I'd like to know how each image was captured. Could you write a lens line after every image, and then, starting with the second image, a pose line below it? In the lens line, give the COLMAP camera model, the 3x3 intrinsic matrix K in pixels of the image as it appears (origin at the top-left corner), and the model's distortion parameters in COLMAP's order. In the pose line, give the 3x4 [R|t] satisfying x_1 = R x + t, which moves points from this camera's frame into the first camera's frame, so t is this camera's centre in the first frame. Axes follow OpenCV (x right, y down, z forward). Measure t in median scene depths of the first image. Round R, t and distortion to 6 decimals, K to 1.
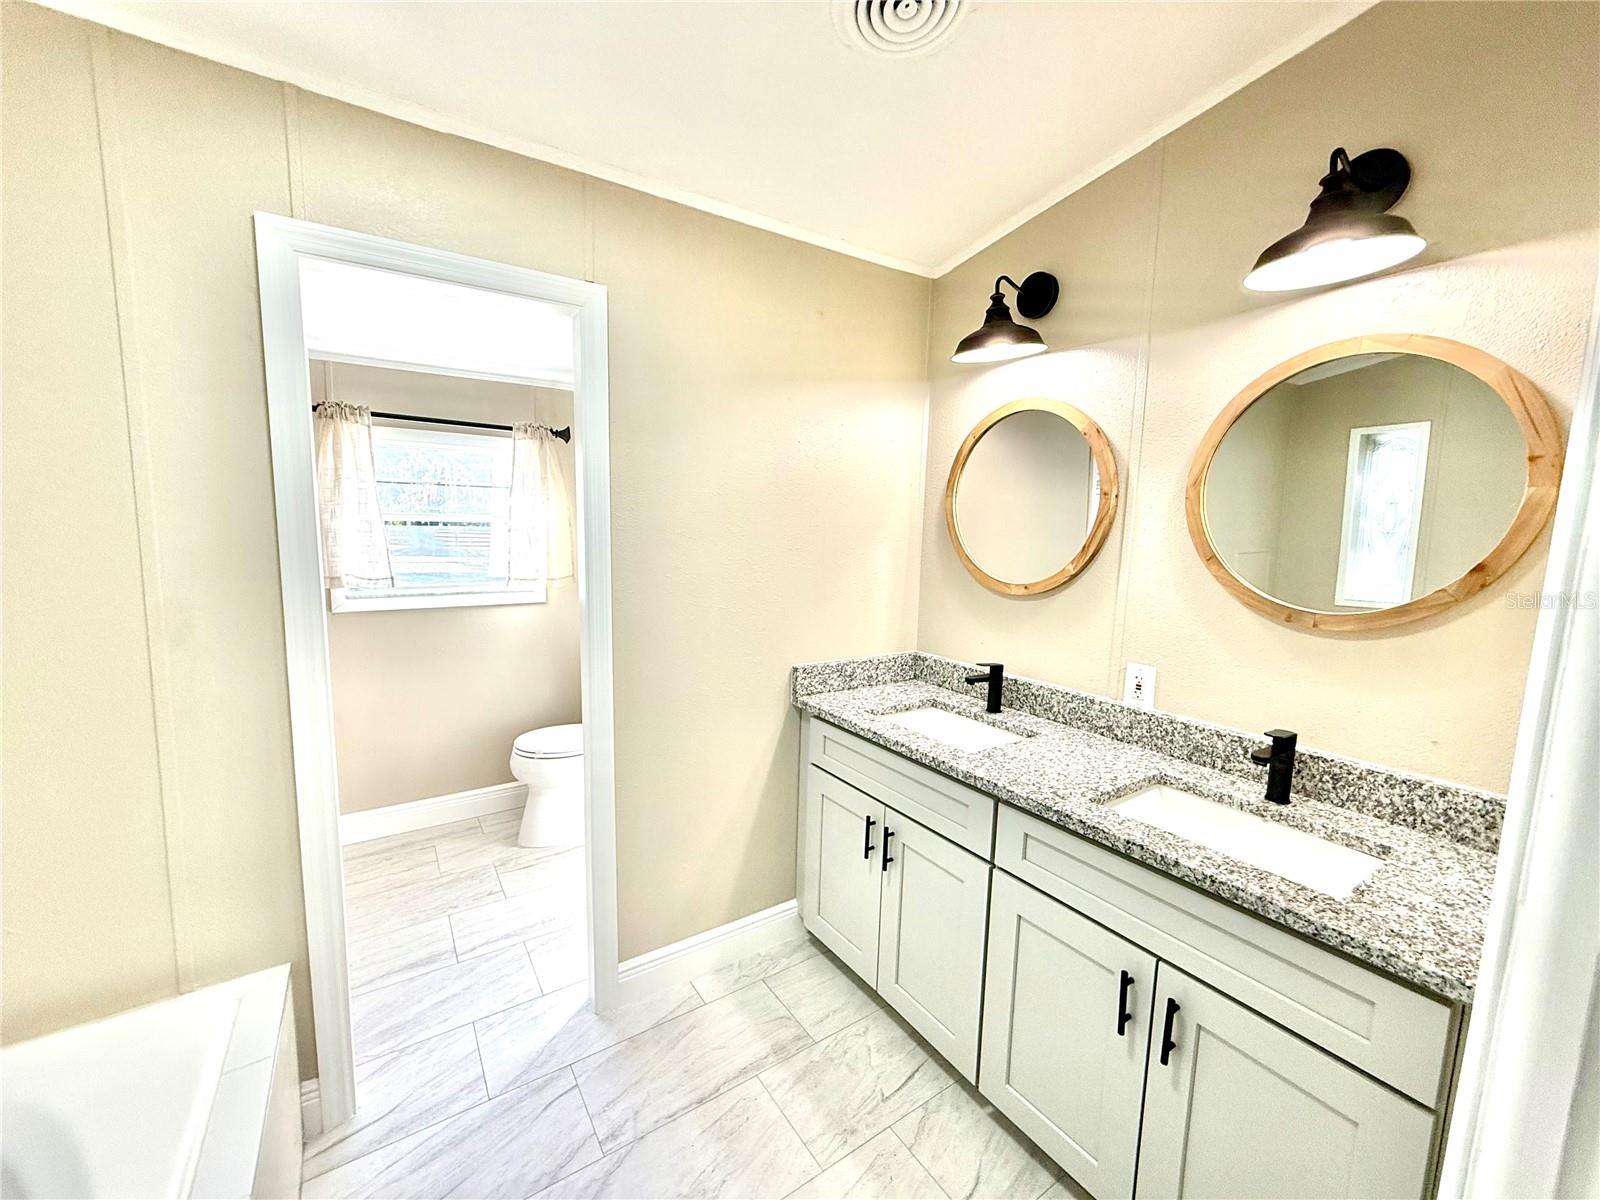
lens RADIAL K [[636.9, 0, 797.3], [0, 636.9, 599.3], [0, 0, 1]] dist [0.000080, 0.000046]
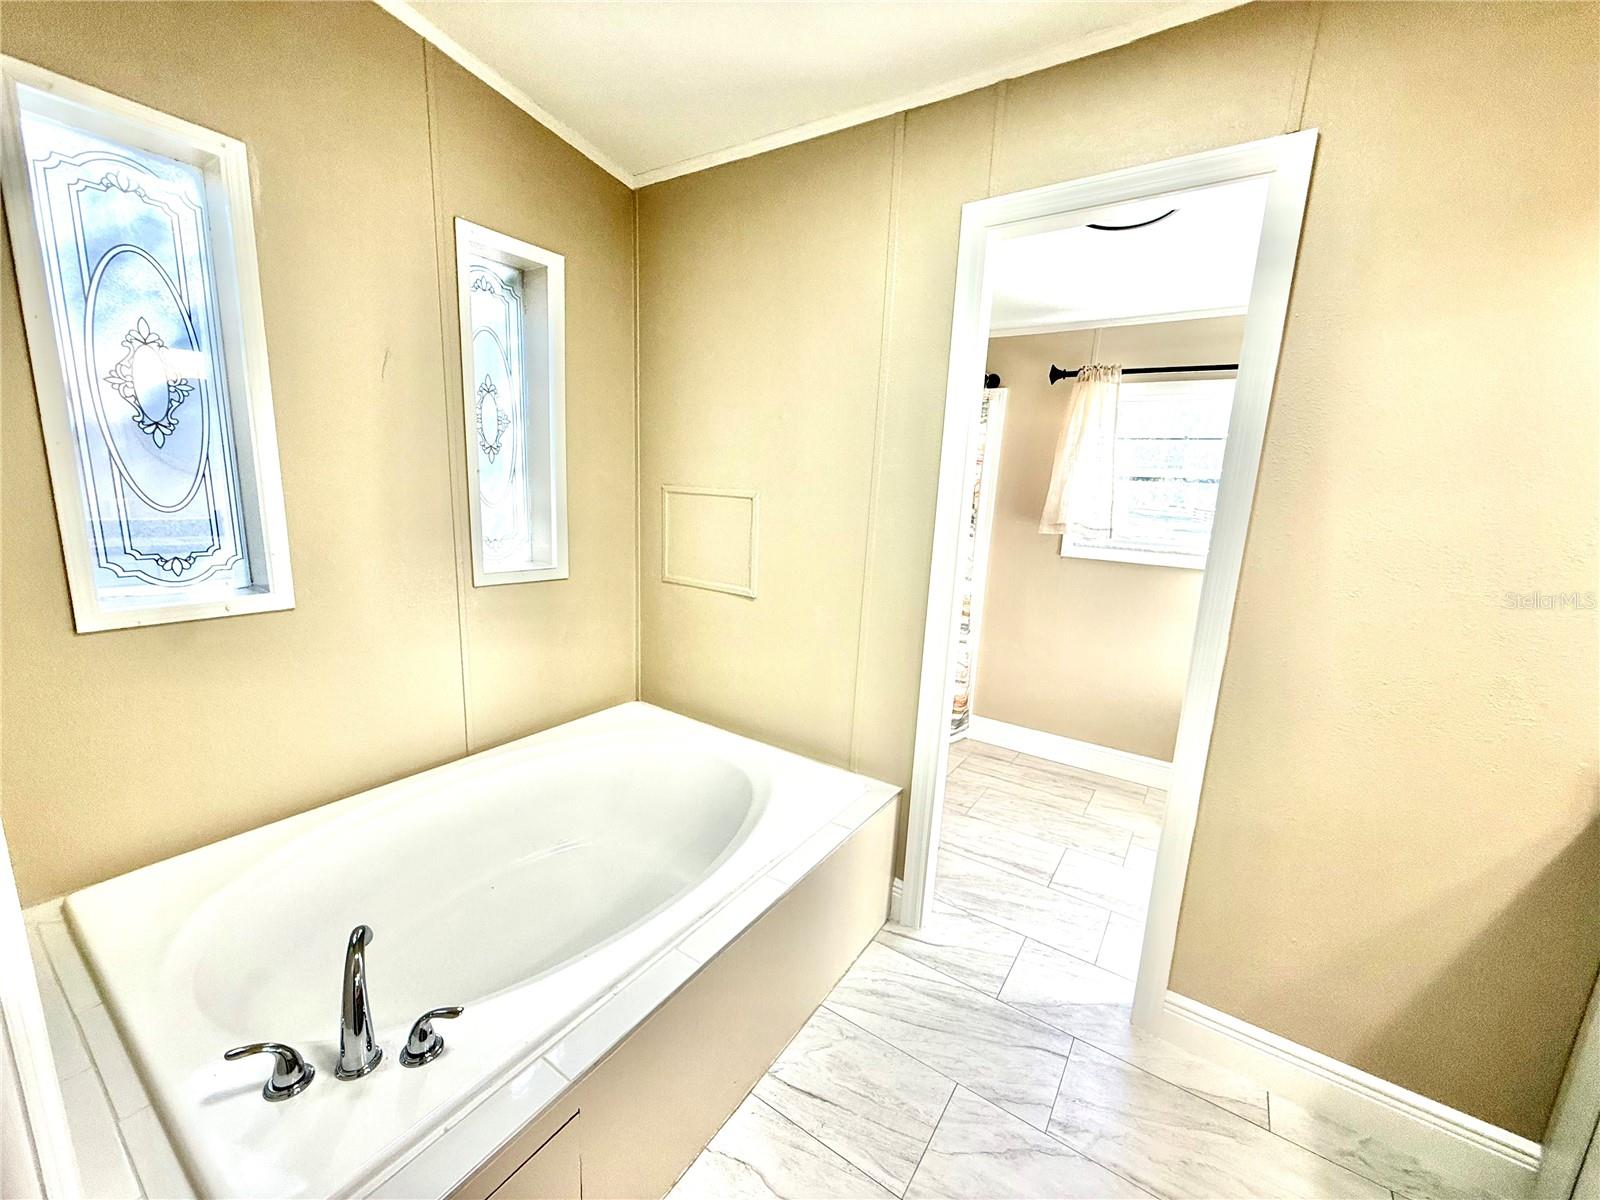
lens RADIAL K [[636.9, 0, 797.9], [0, 636.9, 602.1], [0, 0, 1]] dist [0.000080, 0.000046]
pose [[0.373208, 0.173679, -0.911346, 0.212899], [-0.141784, 0.981459, 0.128979, 0.030790], [0.916849, 0.081078, 0.390914, 0.181654]]
